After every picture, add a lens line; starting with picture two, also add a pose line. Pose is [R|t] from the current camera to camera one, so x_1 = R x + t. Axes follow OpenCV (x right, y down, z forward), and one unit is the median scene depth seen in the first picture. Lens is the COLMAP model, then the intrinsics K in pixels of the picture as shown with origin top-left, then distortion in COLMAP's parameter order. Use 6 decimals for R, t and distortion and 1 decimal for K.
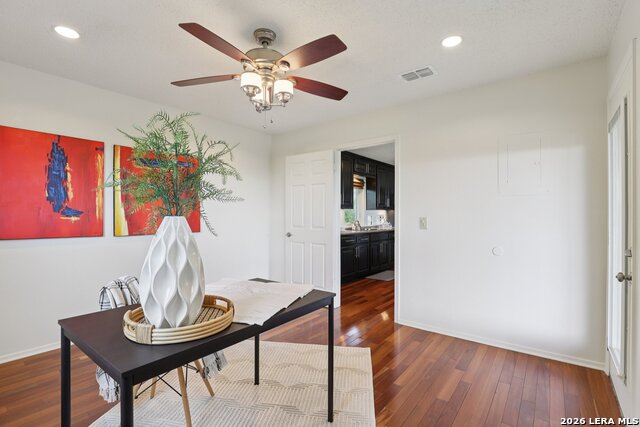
lens RADIAL K [[292.6, 0, 319.4], [0, 292.6, 214.6], [0, 0, 1]] dist [-0.018420, -0.000323]
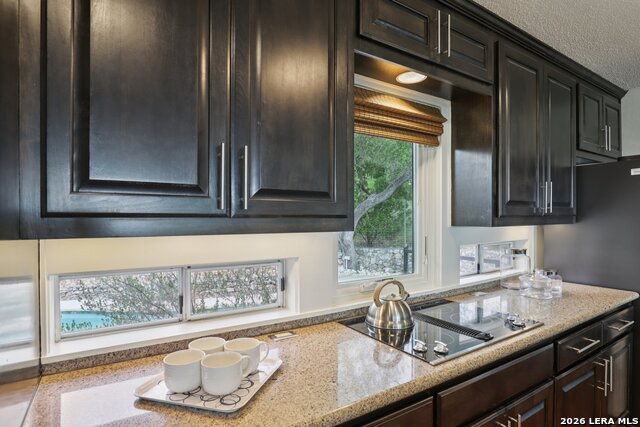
lens RADIAL K [[336.9, 0, 323.9], [0, 336.9, 220.0], [0, 0, 1]] dist [-0.022563, 0.006437]
pose [[0.956888, -0.002965, -0.290441, 0.306566], [0.007781, 0.999851, 0.015429, -0.060993], [0.290352, -0.017024, 0.956769, 1.528886]]
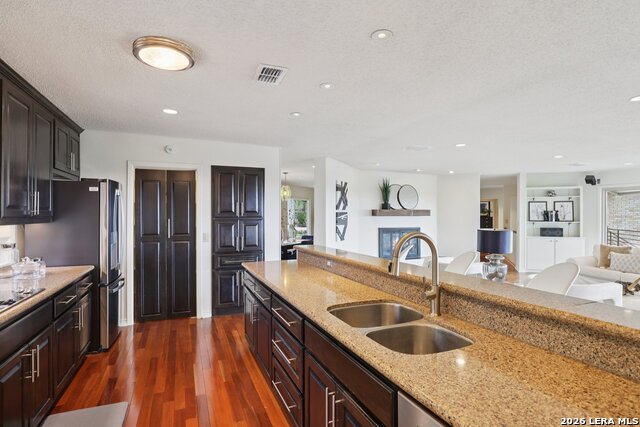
lens RADIAL K [[336.9, 0, 321.7], [0, 336.9, 214.2], [0, 0, 1]] dist [-0.022563, 0.006437]
pose [[0.455794, 0.002014, 0.890083, 0.097119], [-0.003890, 0.999992, -0.000270, -0.065319], [-0.890077, -0.003339, 0.455798, 1.210327]]
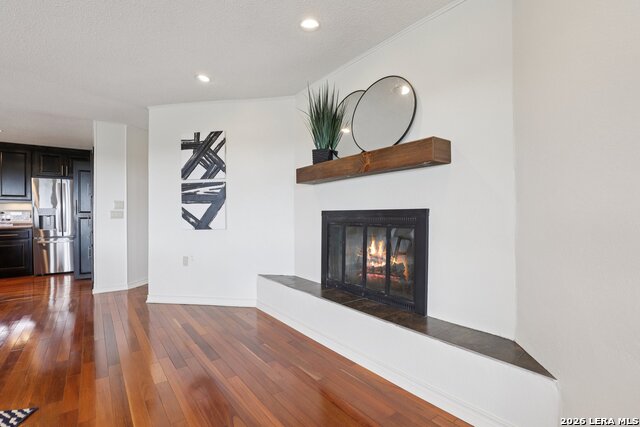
lens RADIAL K [[292.6, 0, 324.2], [0, 292.6, 214.6], [0, 0, 1]] dist [-0.018420, -0.000323]
pose [[0.981576, -0.004030, -0.191031, 2.776509], [0.004058, 0.999992, -0.000248, 0.047796], [0.191030, -0.000532, 0.981584, 1.055854]]
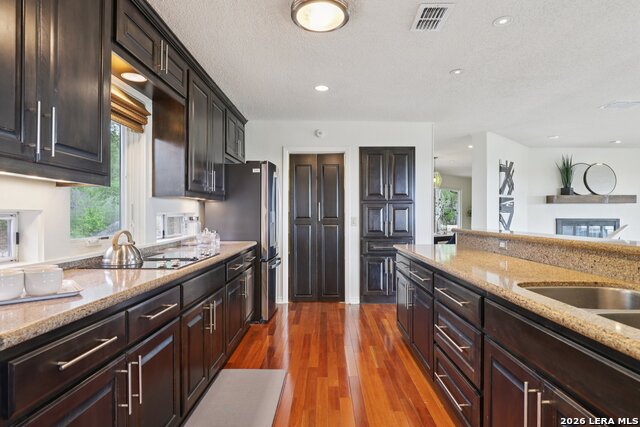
lens RADIAL K [[348.7, 0, 323.7], [0, 348.7, 213.6], [0, 0, 1]] dist [-0.014511, 0.002007]
pose [[0.767355, -0.001535, 0.641221, 0.123568], [-0.001861, 0.999988, 0.004620, 0.000843], [-0.641220, -0.004739, 0.767342, 1.276623]]
